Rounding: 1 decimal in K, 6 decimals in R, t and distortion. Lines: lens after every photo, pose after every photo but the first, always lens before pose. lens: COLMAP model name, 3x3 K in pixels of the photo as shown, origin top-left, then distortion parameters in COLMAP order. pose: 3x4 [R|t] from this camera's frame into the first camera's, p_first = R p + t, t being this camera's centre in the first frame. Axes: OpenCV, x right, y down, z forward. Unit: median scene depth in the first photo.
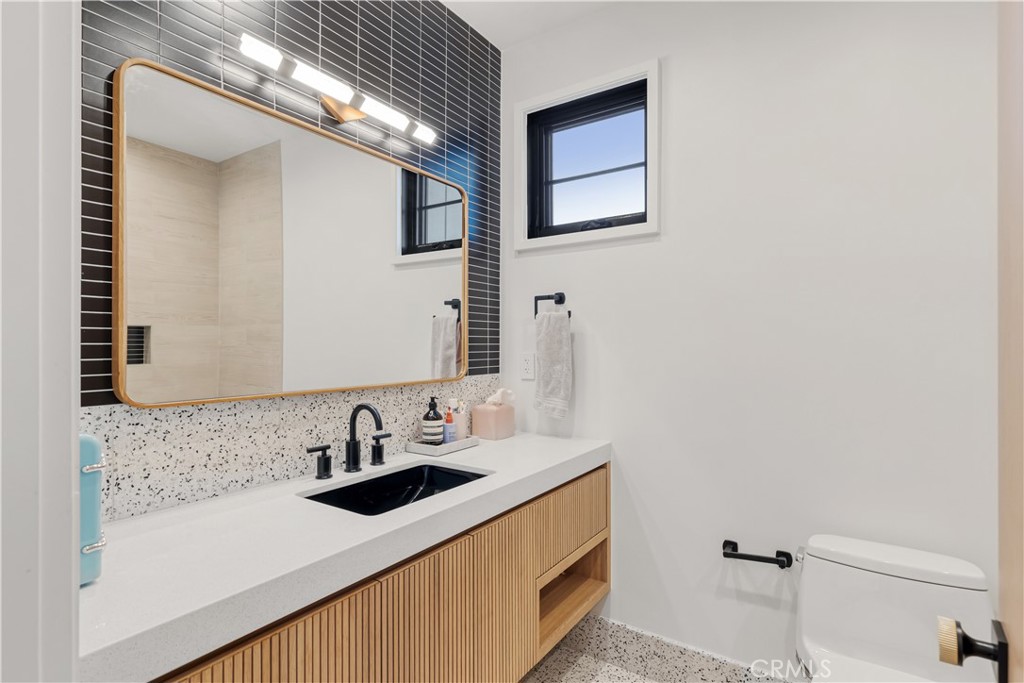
lens RADIAL K [[519.6, 0, 513.7], [0, 519.6, 341.1], [0, 0, 1]] dist [0.002170, 0.000132]
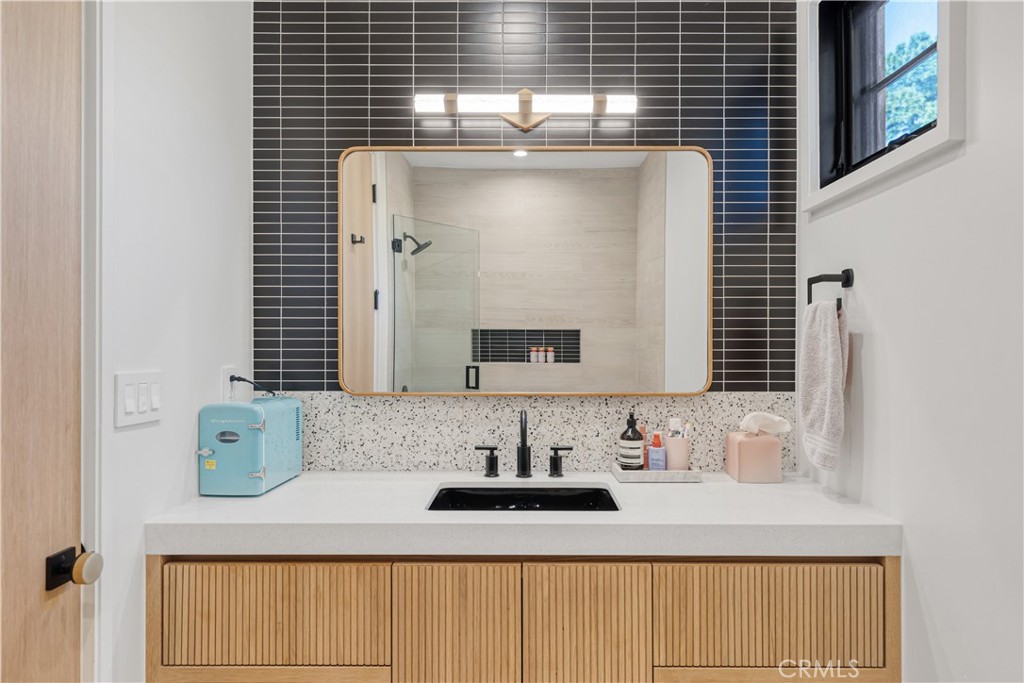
lens RADIAL K [[609.0, 0, 513.6], [0, 609.0, 340.9], [0, 0, 1]] dist [0.000472, -0.001628]
pose [[0.532643, -0.003574, -0.846333, 0.659467], [0.004550, 0.999989, -0.001359, -0.009579], [0.846328, -0.003126, 0.532653, 0.354283]]
